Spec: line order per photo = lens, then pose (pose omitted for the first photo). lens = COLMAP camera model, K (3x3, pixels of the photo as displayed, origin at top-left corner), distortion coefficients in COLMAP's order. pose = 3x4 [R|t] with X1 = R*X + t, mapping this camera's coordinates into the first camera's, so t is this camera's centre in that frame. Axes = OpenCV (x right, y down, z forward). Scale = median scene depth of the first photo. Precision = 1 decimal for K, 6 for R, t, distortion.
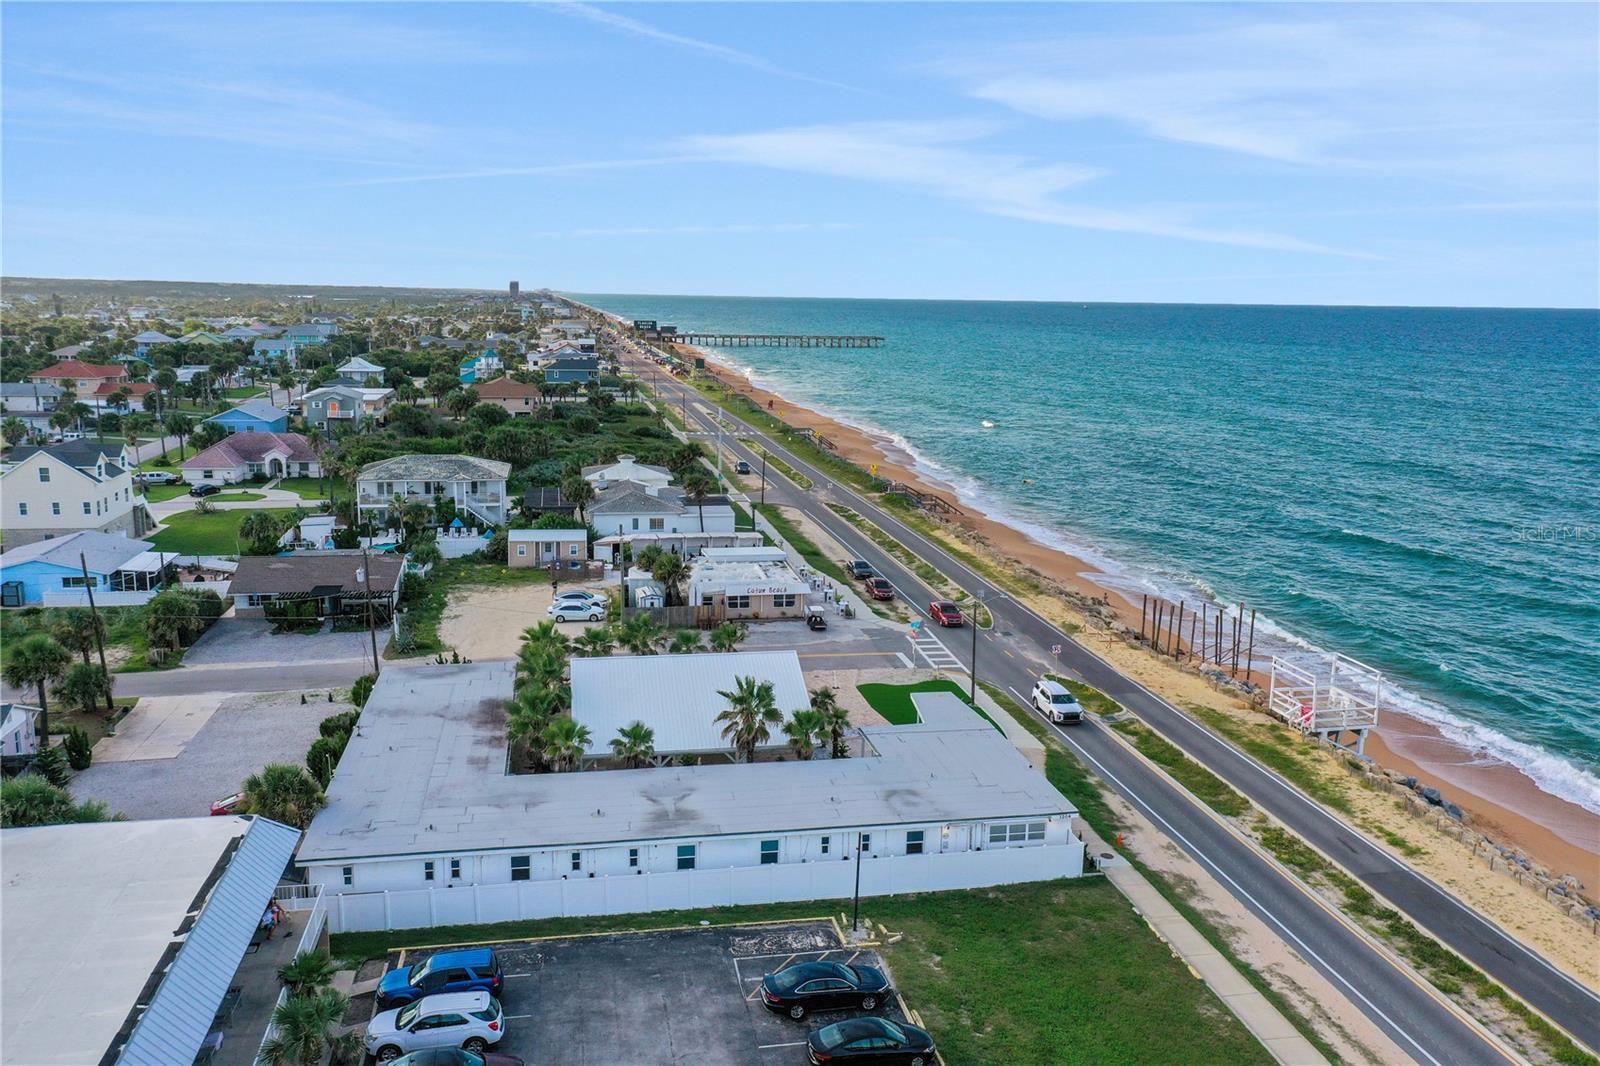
lens RADIAL K [[1262.3, 0, 804.4], [0, 1262.3, 539.9], [0, 0, 1]] dist [0.005640, 0.005108]
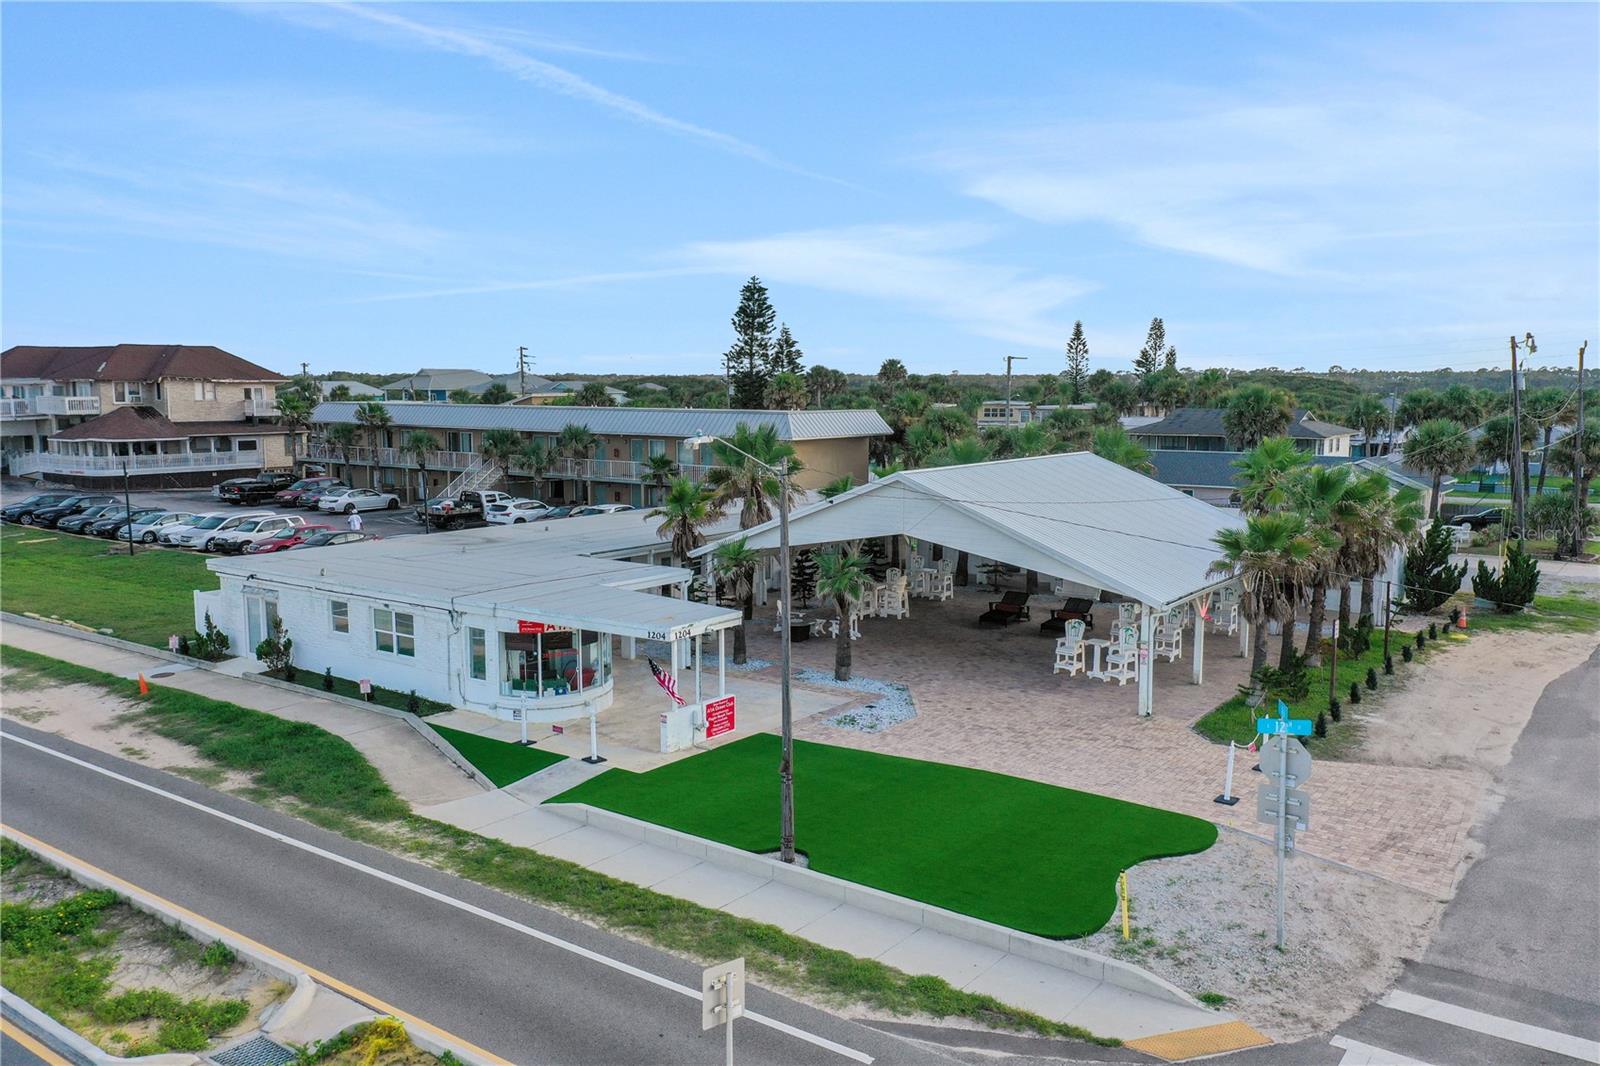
lens RADIAL K [[1269.2, 0, 800.0], [0, 1269.2, 533.0], [0, 0, 1]] dist [0.015927, -0.000550]
pose [[-0.732551, 0.063649, -0.677729, 0.349046], [-0.141885, 0.959474, 0.243472, -0.002035], [0.665760, 0.274516, -0.693833, 1.319563]]
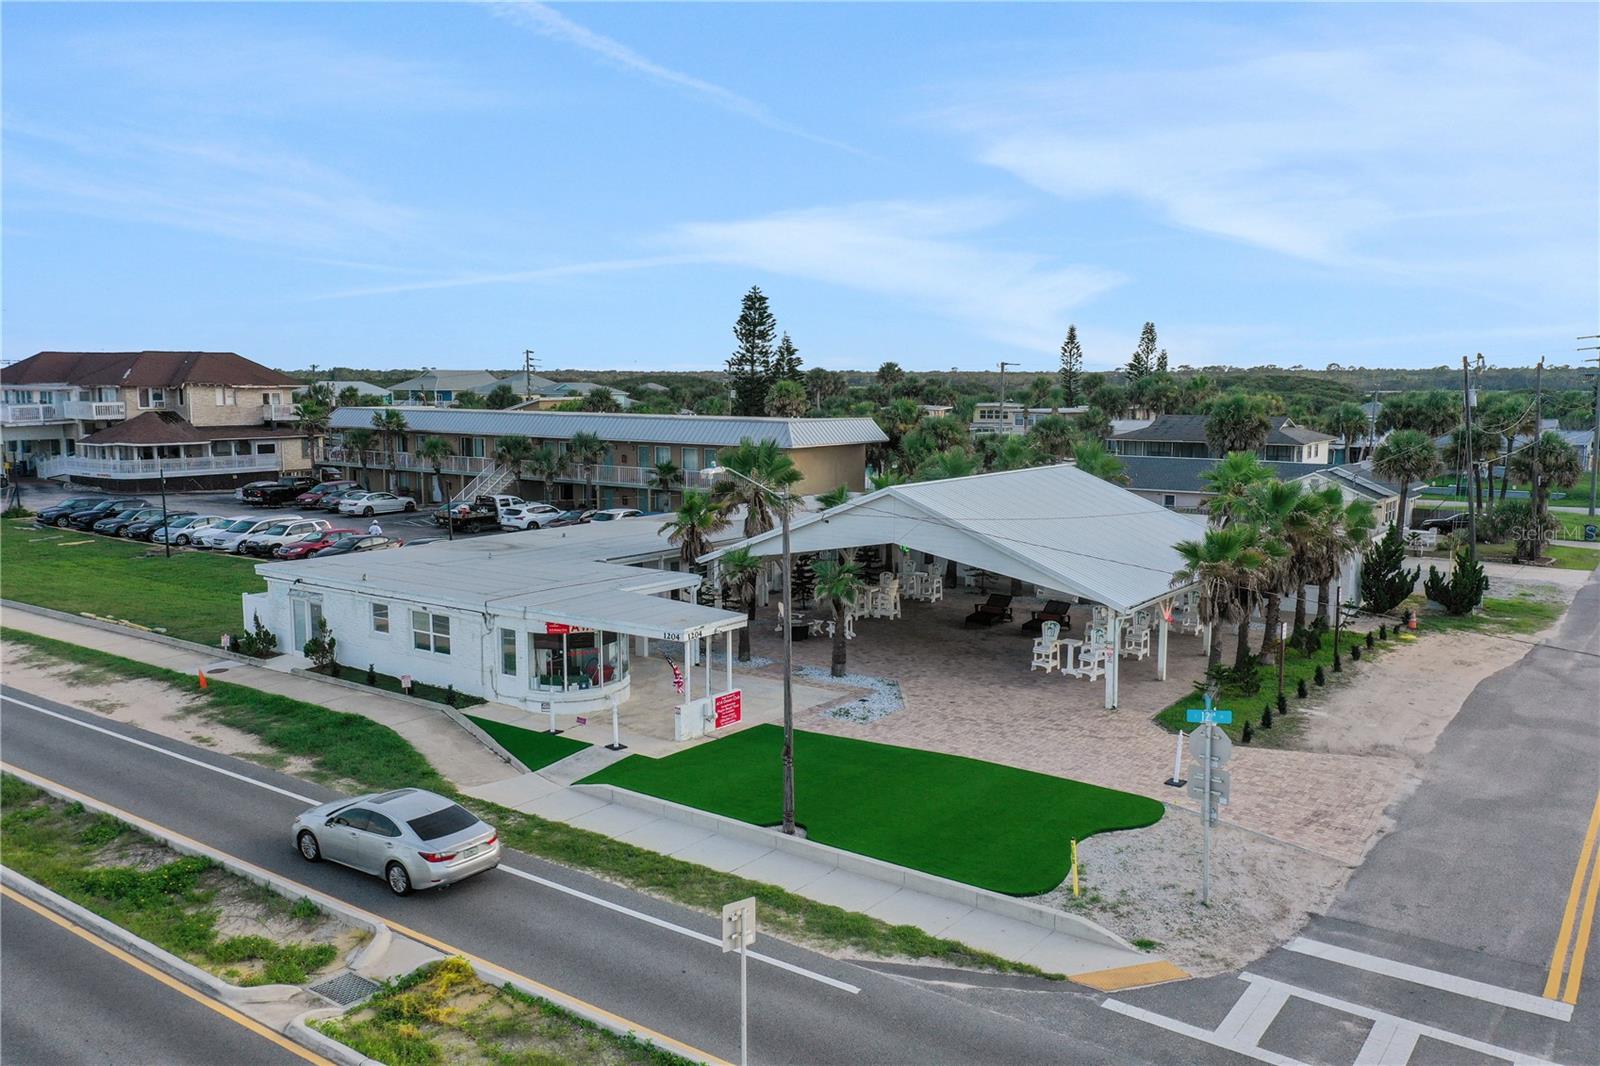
lens RADIAL K [[1269.2, 0, 800.0], [0, 1269.2, 533.0], [0, 0, 1]] dist [0.015927, -0.000550]
pose [[-0.732278, 0.064722, -0.677923, 0.380458], [-0.143421, 0.958490, 0.246428, -0.018684], [0.665732, 0.277683, -0.692599, 1.350371]]
